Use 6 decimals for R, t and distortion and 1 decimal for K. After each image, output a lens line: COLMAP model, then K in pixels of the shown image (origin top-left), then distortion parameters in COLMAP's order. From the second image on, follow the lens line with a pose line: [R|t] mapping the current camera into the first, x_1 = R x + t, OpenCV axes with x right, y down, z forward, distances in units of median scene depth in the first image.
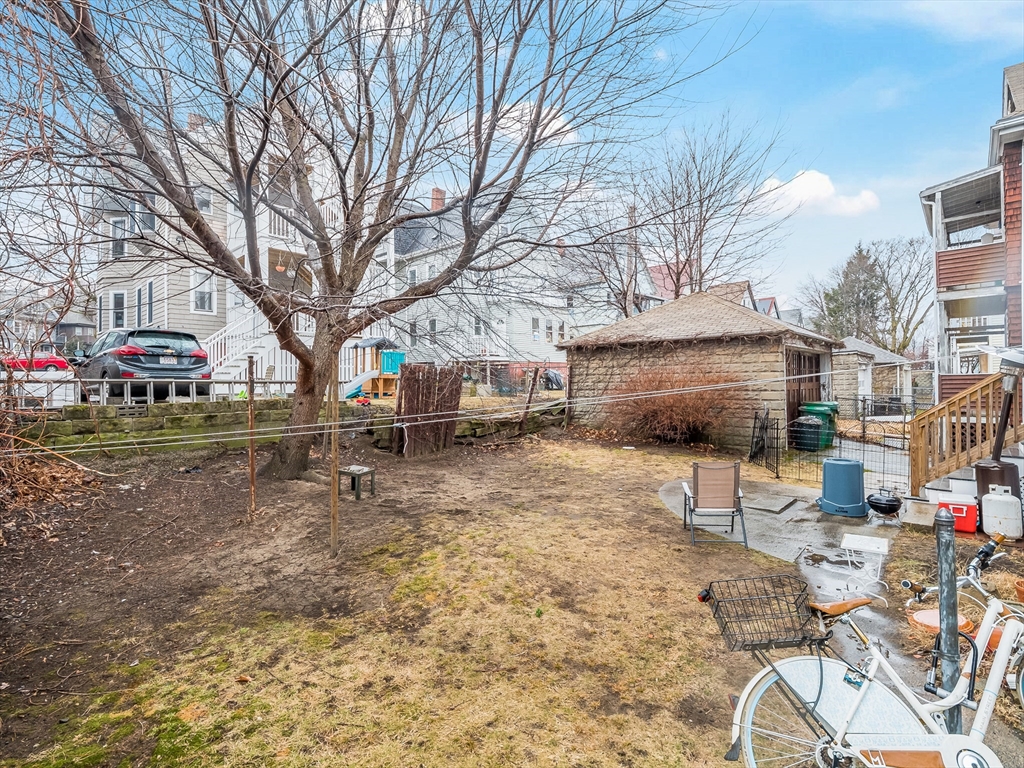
lens RADIAL K [[498.9, 0, 510.5], [0, 498.9, 382.1], [0, 0, 1]] dist [-0.009261, -0.000796]
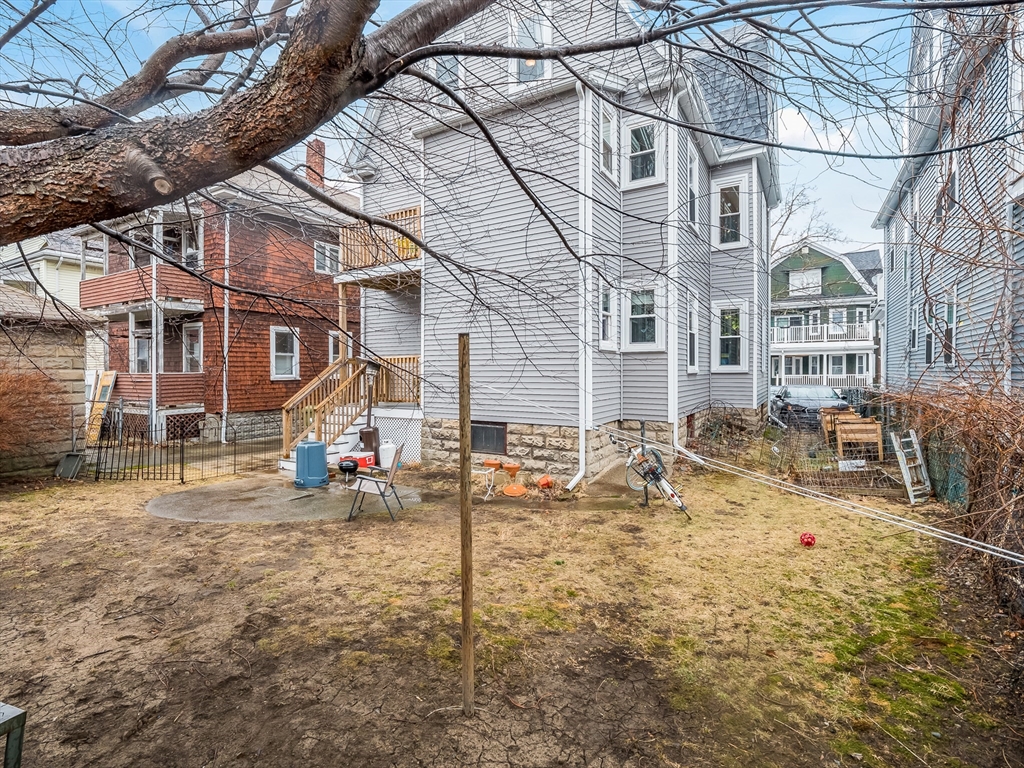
lens RADIAL K [[498.9, 0, 500.9], [0, 498.9, 358.5], [0, 0, 1]] dist [-0.009261, -0.000796]
pose [[-0.207436, 0.029634, 0.977800, -0.636529], [0.009151, 0.999556, -0.028352, -0.013258], [-0.978206, 0.003066, -0.207615, 0.763794]]
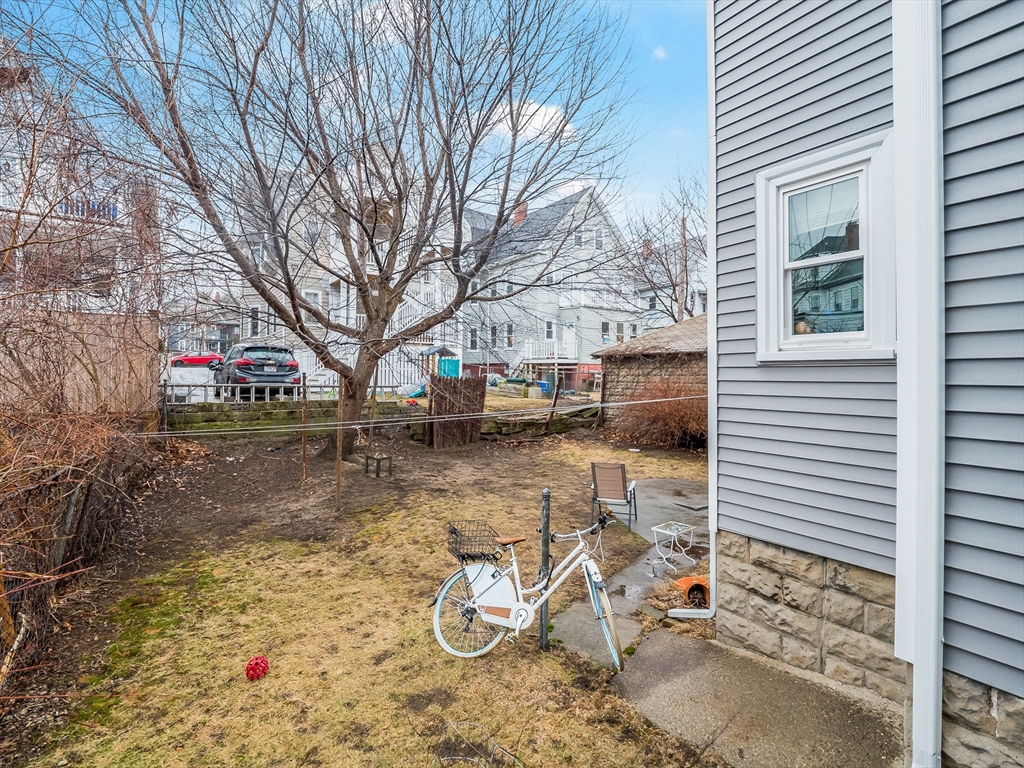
lens RADIAL K [[498.9, 0, 513.7], [0, 498.9, 380.6], [0, 0, 1]] dist [-0.009261, -0.000796]
pose [[0.976587, 0.019207, -0.214265, 0.340900], [-0.017566, 0.999800, 0.009560, -0.048729], [0.214406, -0.005573, 0.976729, -0.251477]]
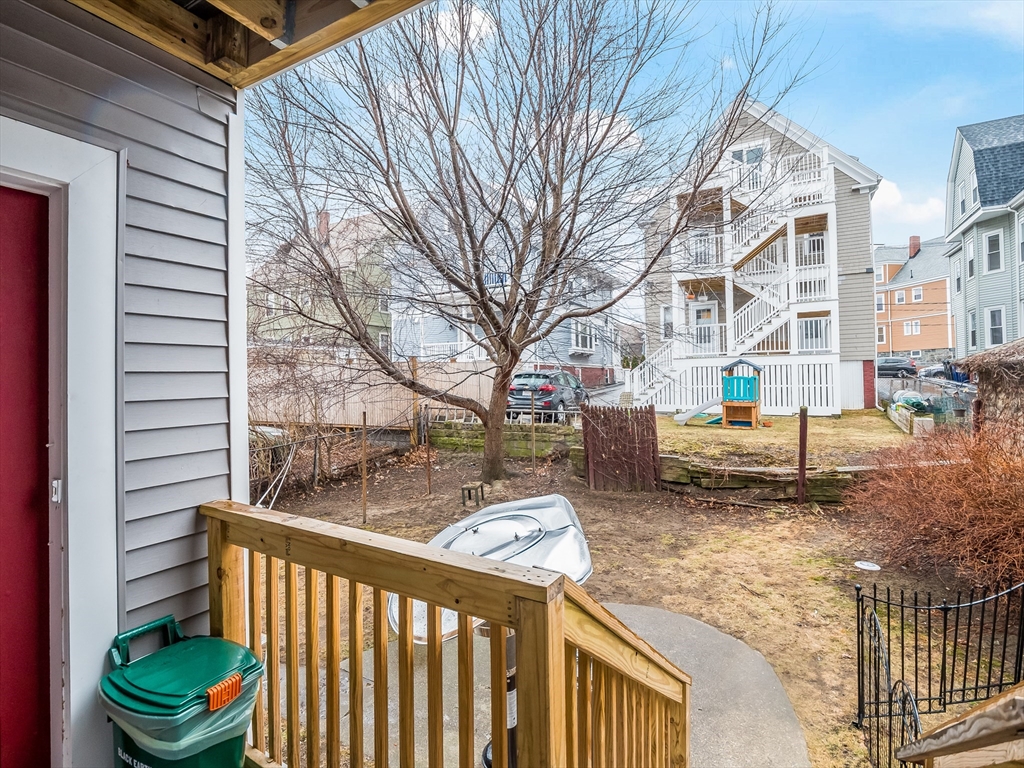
lens RADIAL K [[498.9, 0, 481.6], [0, 498.9, 380.4], [0, 0, 1]] dist [-0.009261, -0.000796]
pose [[0.183375, -0.000112, -0.983043, 1.075513], [0.013992, 0.999899, 0.002497, -0.119287], [0.982943, -0.014213, 0.183358, 0.783922]]
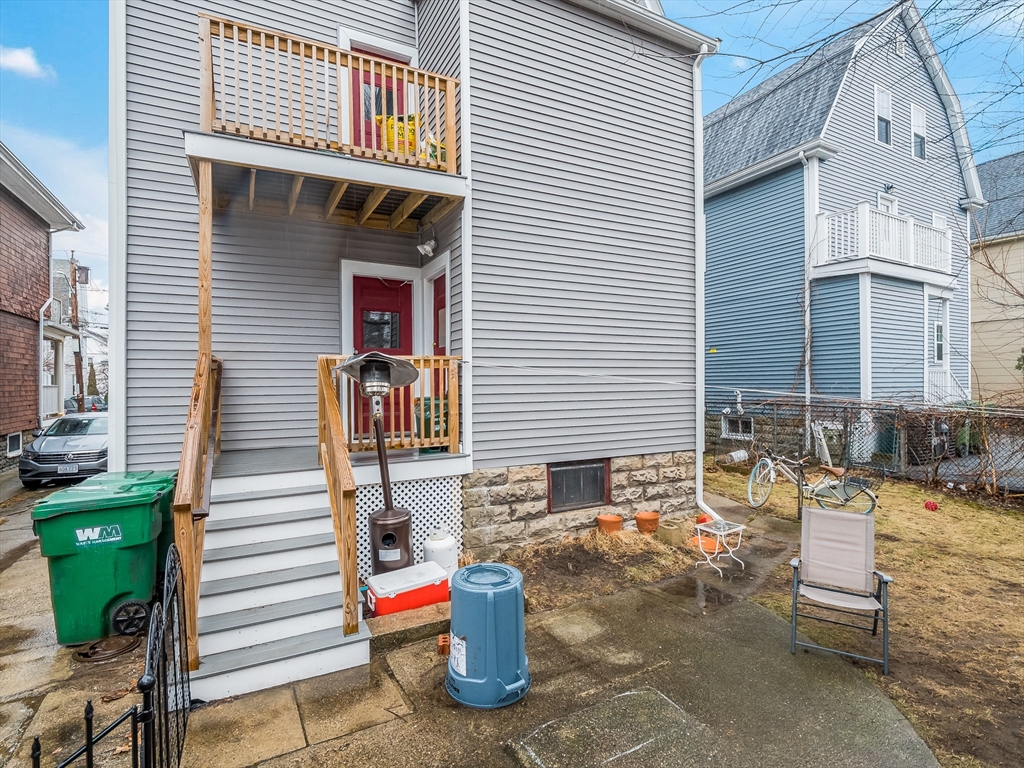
lens RADIAL K [[498.9, 0, 523.2], [0, 498.9, 379.7], [0, 0, 1]] dist [-0.009261, -0.000796]
pose [[-0.945369, 0.021345, 0.325302, 0.458541], [0.017694, 0.999743, -0.014178, -0.015789], [-0.325521, -0.007647, -0.945504, 1.381725]]
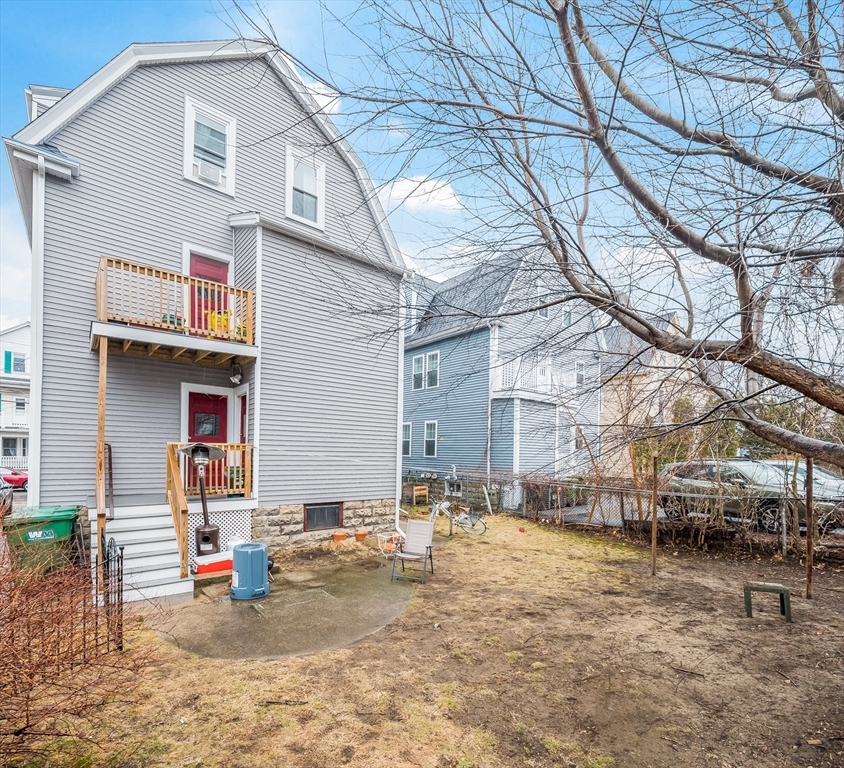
lens RADIAL K [[401.5, 0, 426.8], [0, 401.5, 459.7], [0, 0, 1]] dist [-0.017467, -0.001471]
pose [[-0.992948, -0.011144, 0.118023, 0.185457], [-0.010293, 0.999916, 0.007821, -0.034403], [-0.118100, 0.006551, -0.992980, 1.736834]]
